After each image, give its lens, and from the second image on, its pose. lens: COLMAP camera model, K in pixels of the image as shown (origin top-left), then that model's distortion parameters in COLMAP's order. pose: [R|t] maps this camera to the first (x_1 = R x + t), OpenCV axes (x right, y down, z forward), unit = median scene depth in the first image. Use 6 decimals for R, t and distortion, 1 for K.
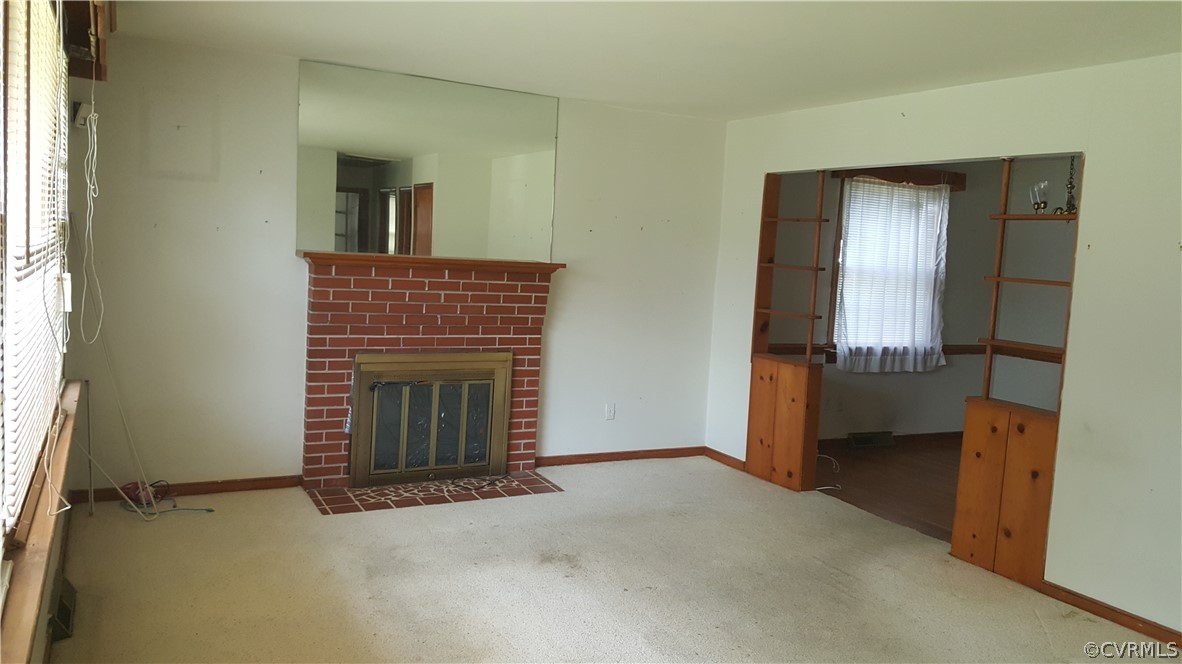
lens RADIAL K [[880.5, 0, 591.3], [0, 880.5, 328.9], [0, 0, 1]] dist [0.050703, -0.051576]
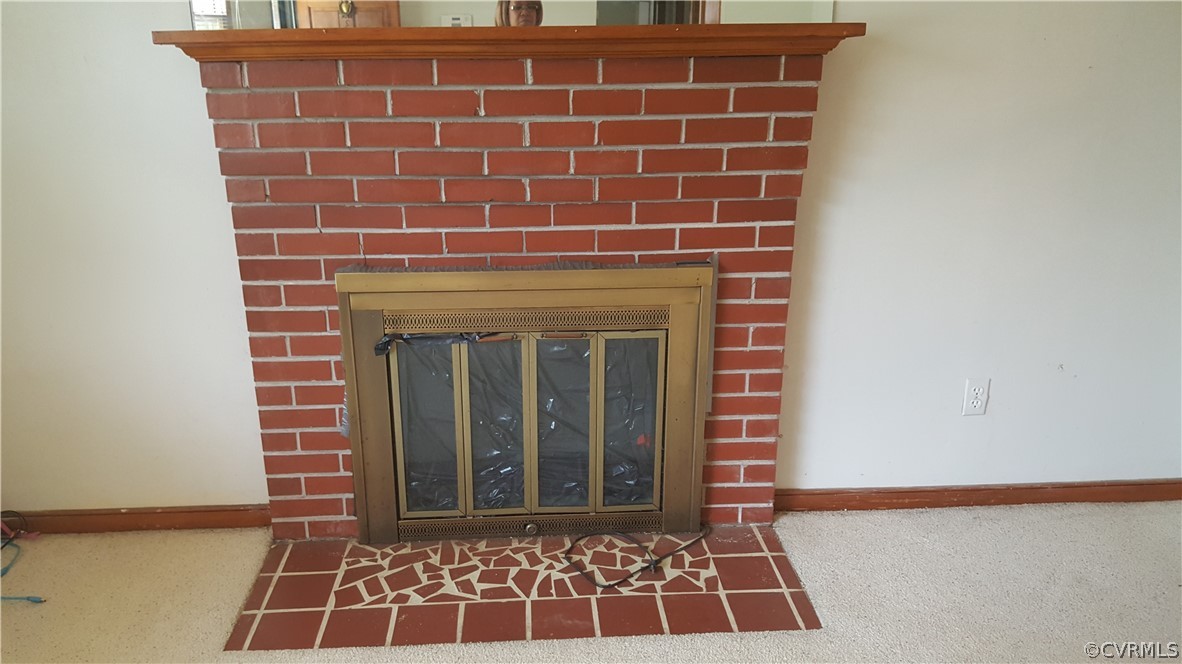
lens RADIAL K [[880.5, 0, 545.3], [0, 880.5, 357.5], [0, 0, 1]] dist [0.050703, -0.051576]
pose [[0.902870, 0.077655, -0.422842, 0.016449], [0.018964, 0.975400, 0.219626, -0.024023], [0.429495, -0.206312, 0.879187, 0.621516]]
